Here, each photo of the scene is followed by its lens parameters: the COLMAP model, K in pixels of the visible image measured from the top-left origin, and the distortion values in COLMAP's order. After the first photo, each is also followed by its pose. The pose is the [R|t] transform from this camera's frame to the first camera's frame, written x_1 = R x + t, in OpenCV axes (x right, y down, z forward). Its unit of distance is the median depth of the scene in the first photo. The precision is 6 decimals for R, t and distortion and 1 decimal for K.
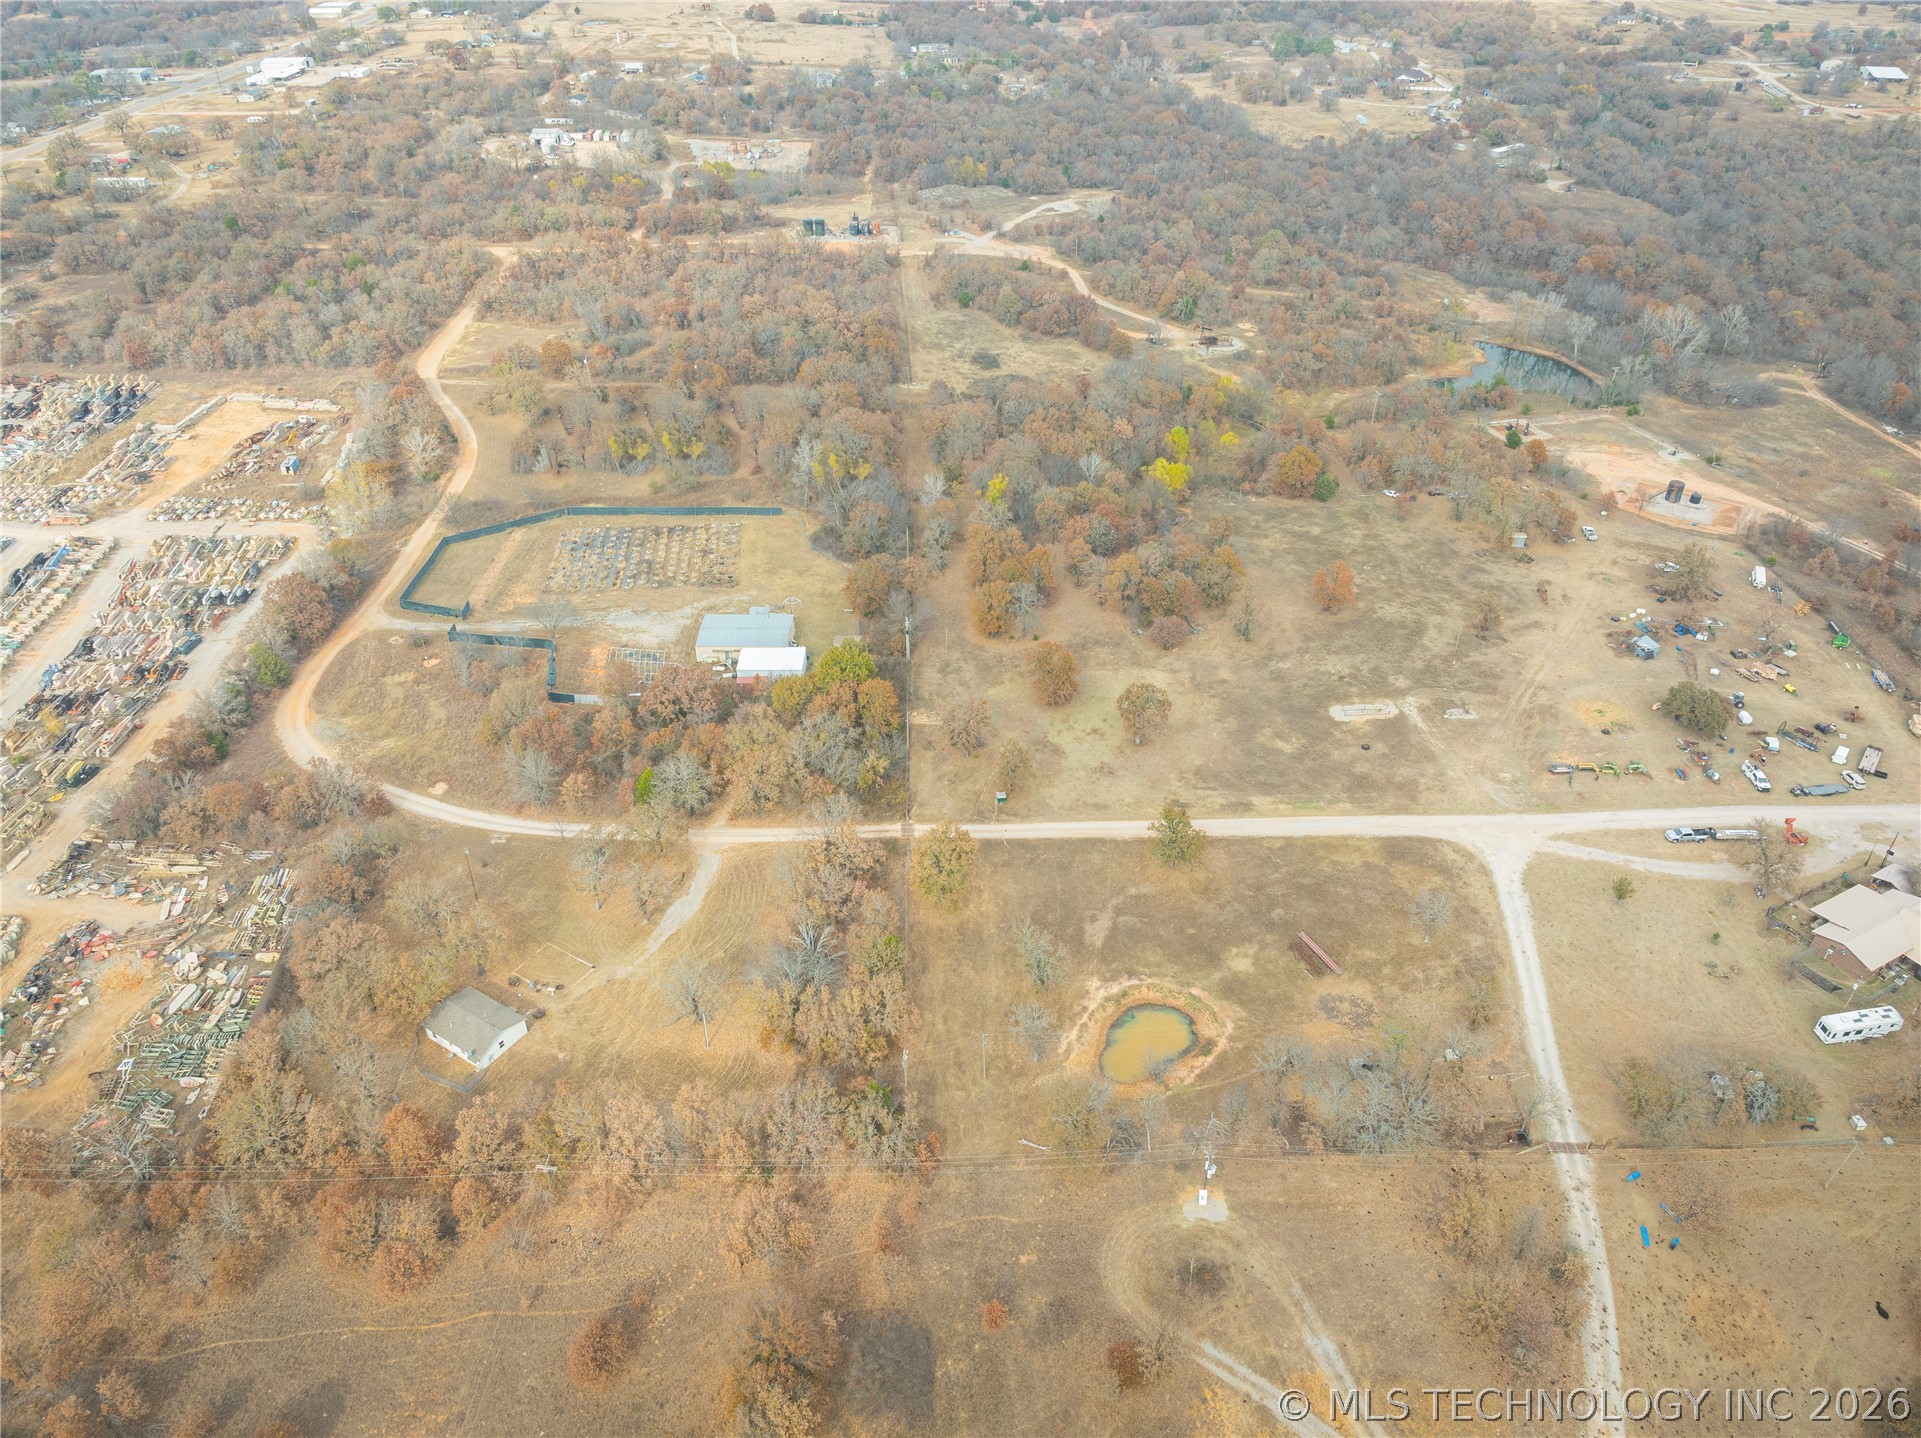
lens RADIAL K [[1348.5, 0, 963.2], [0, 1348.5, 715.4], [0, 0, 1]] dist [-0.031148, 0.016629]
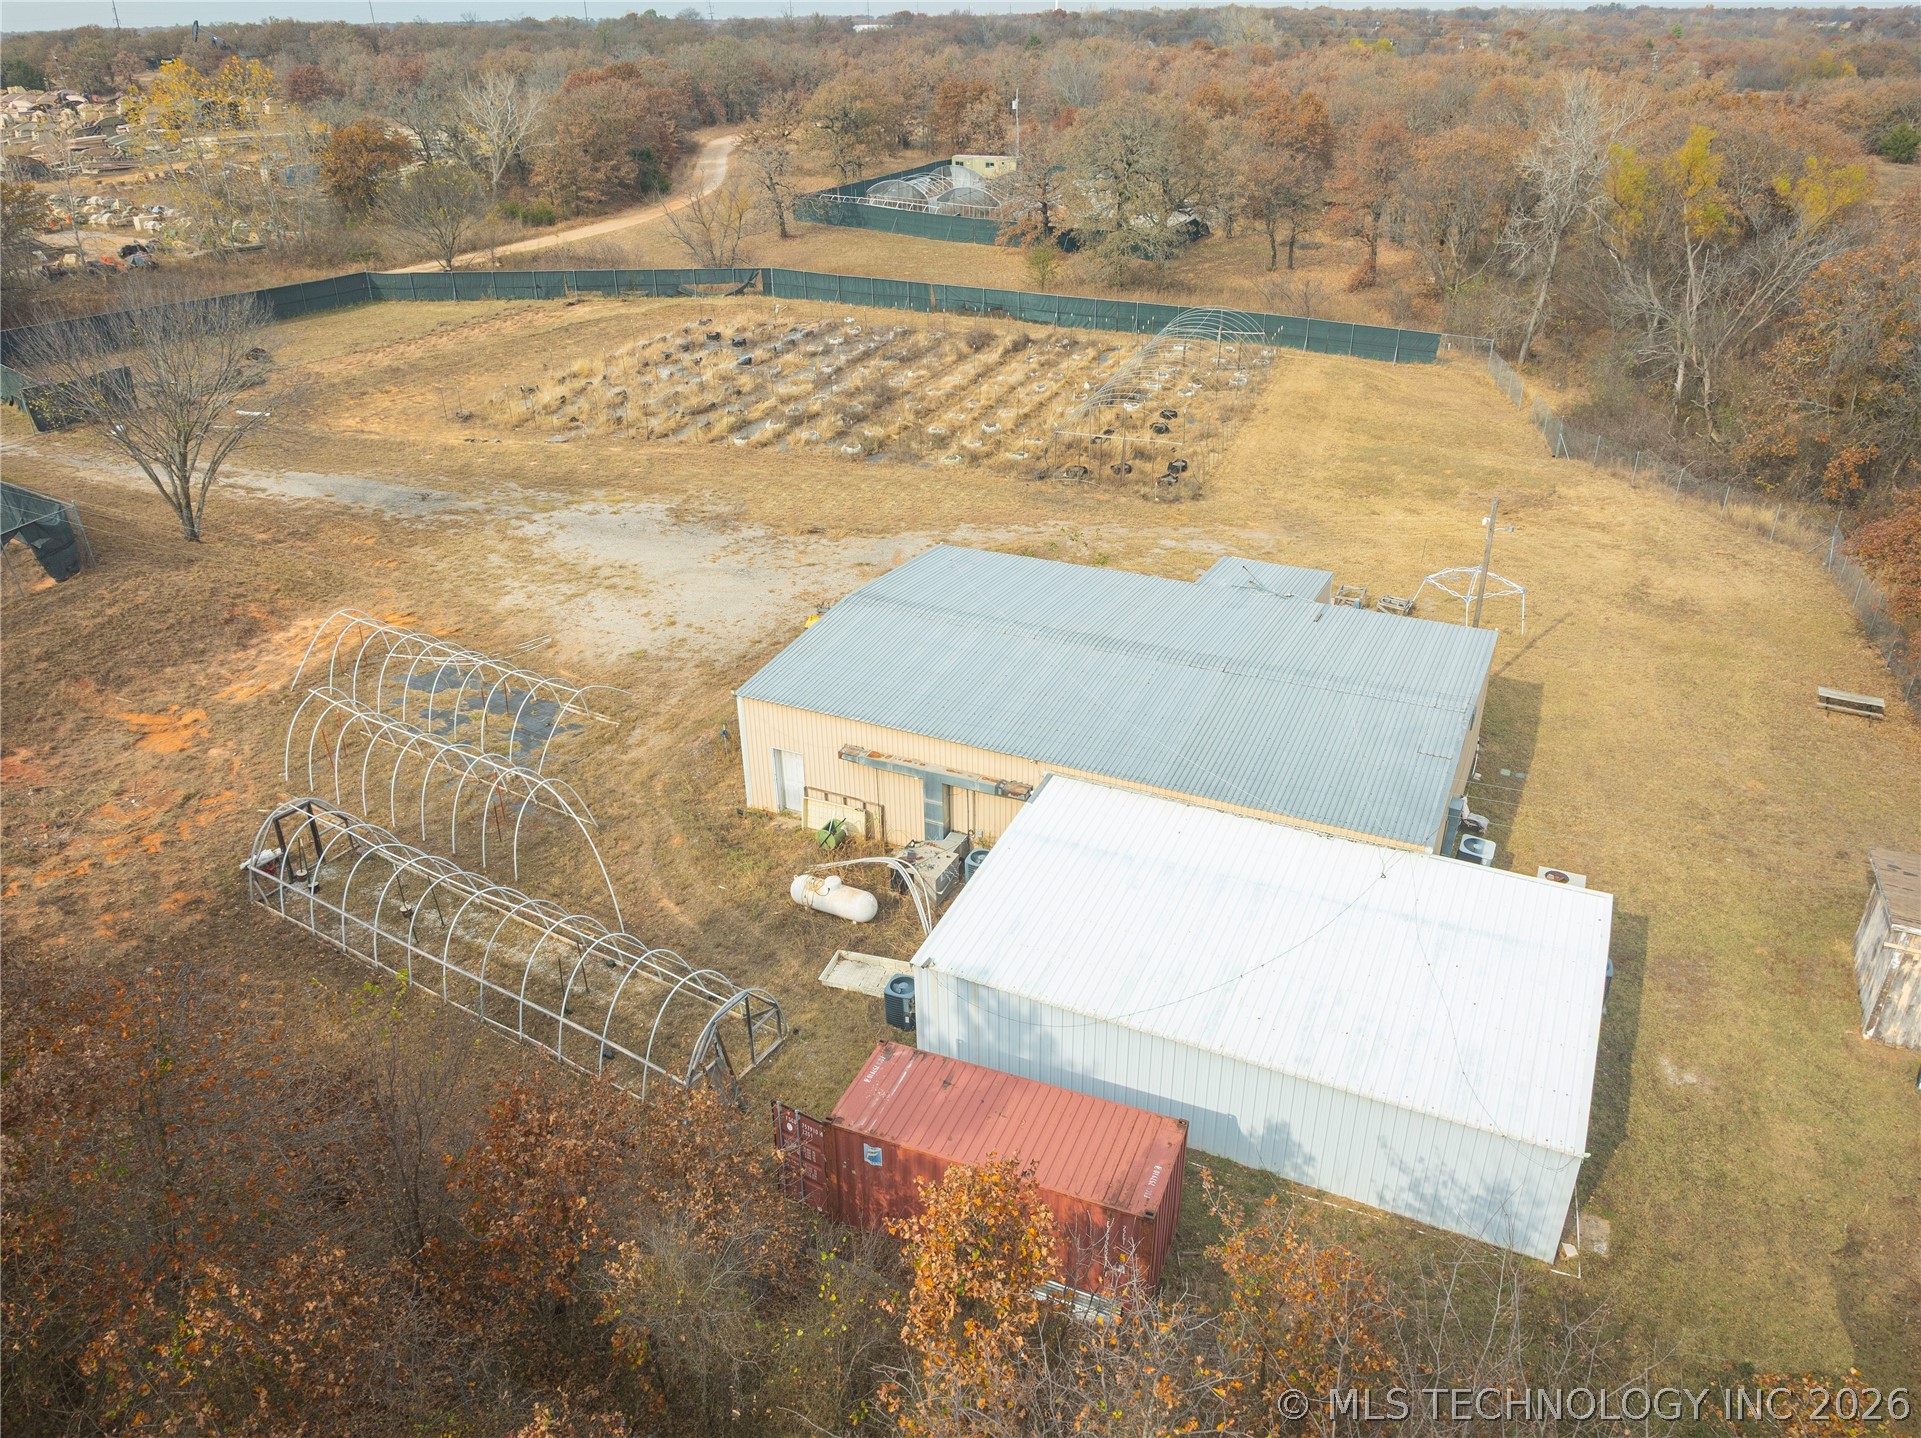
lens RADIAL K [[1348.5, 0, 965.2], [0, 1348.5, 724.7], [0, 0, 1]] dist [-0.031148, 0.016629]
pose [[0.904679, 0.194608, -0.379055, -0.123876], [-0.235885, 0.969592, -0.065187, -0.044071], [0.354843, 0.148387, 0.923075, 0.870519]]
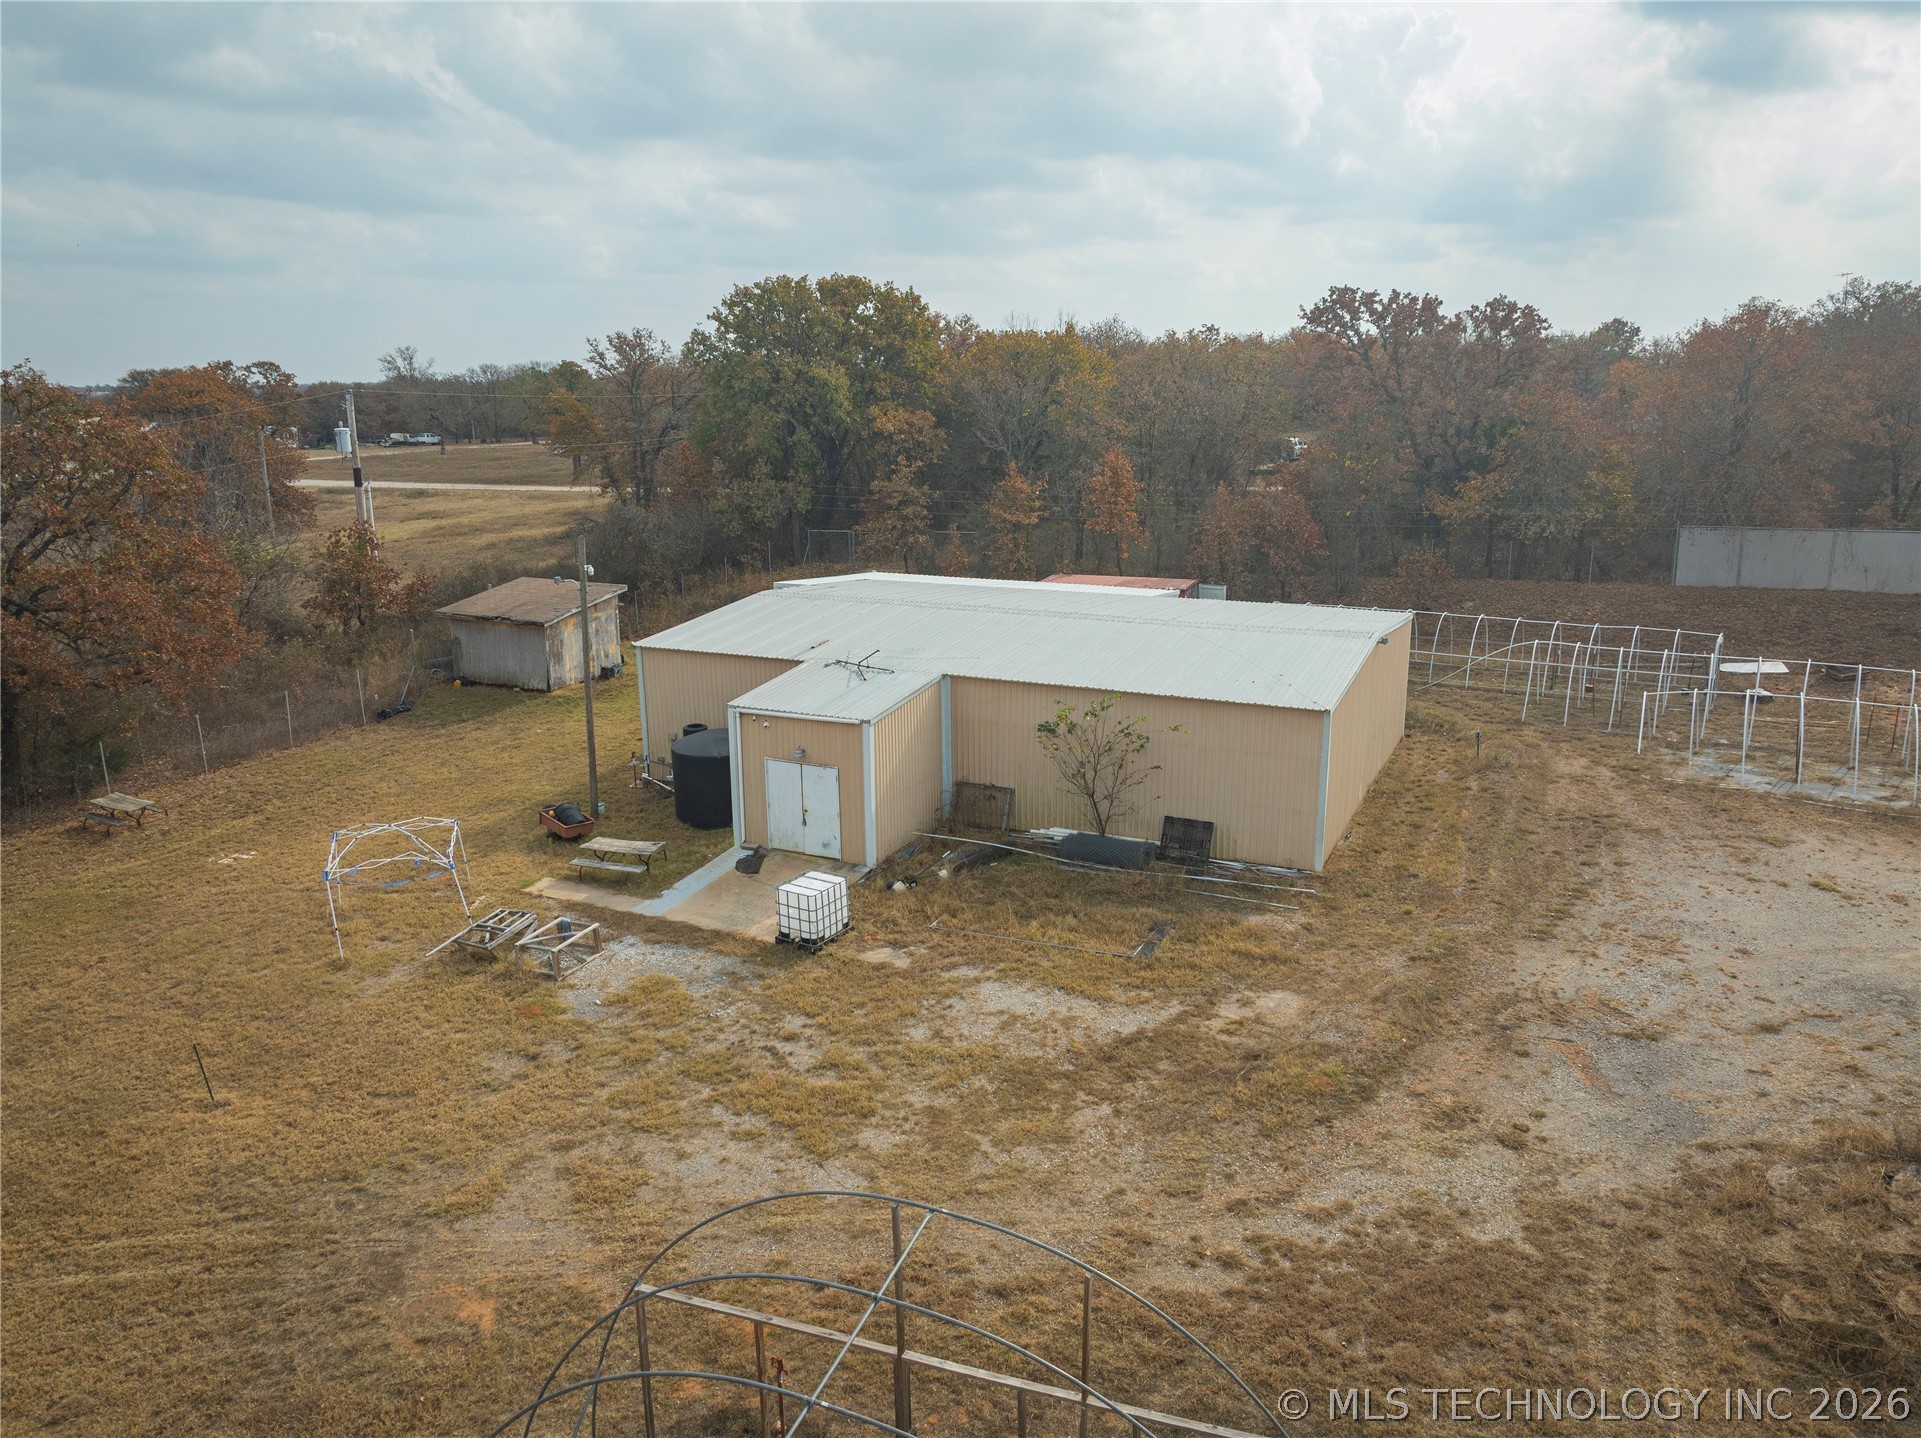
lens RADIAL K [[1348.5, 0, 963.9], [0, 1348.5, 712.2], [0, 0, 1]] dist [-0.031148, 0.016629]
pose [[-0.904322, -0.088201, 0.417639, -0.213803], [0.256419, 0.669951, 0.696717, -0.156224], [-0.341249, 0.737147, -0.583235, 1.094123]]
